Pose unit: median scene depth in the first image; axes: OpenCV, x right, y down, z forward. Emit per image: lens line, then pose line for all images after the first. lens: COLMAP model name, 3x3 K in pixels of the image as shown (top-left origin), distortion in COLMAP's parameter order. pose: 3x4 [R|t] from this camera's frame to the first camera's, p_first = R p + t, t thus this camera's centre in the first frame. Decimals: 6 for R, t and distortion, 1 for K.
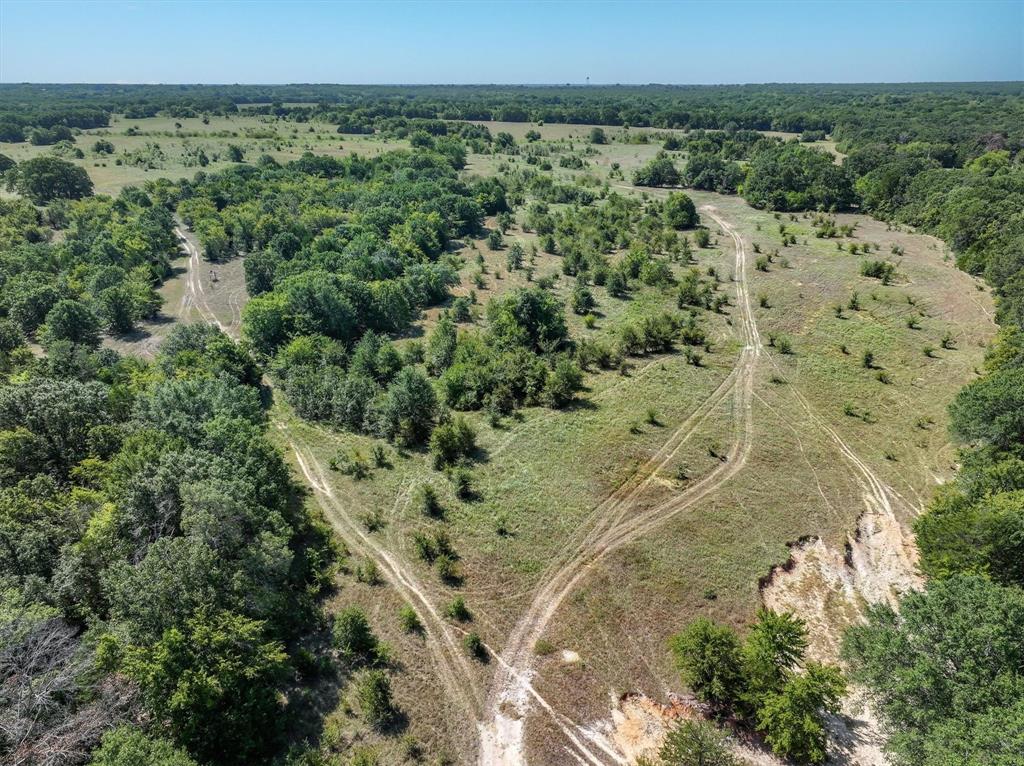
lens RADIAL K [[717.5, 0, 512.0], [0, 717.5, 383.0], [0, 0, 1]] dist [0.003691, 0.005832]
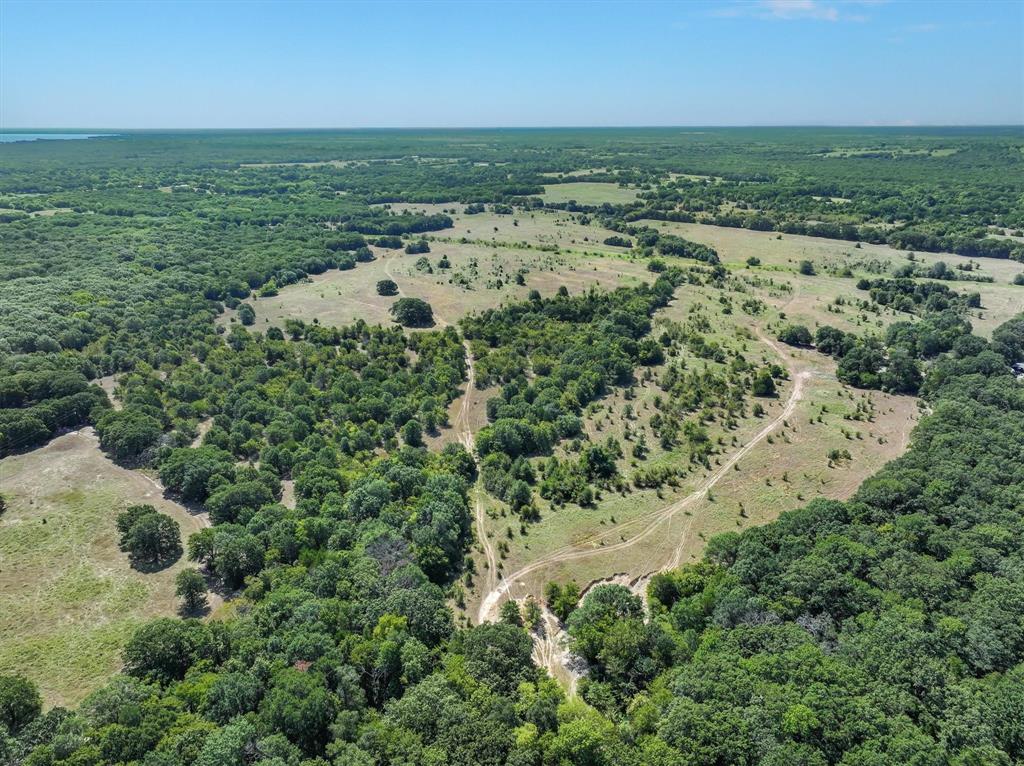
lens RADIAL K [[717.5, 0, 512.0], [0, 717.5, 383.0], [0, 0, 1]] dist [0.003691, 0.005832]
pose [[0.913807, 0.141667, -0.380640, 0.728767], [-0.154481, 0.987991, -0.003152, -0.337435], [0.375622, 0.061682, 0.924718, -1.376049]]
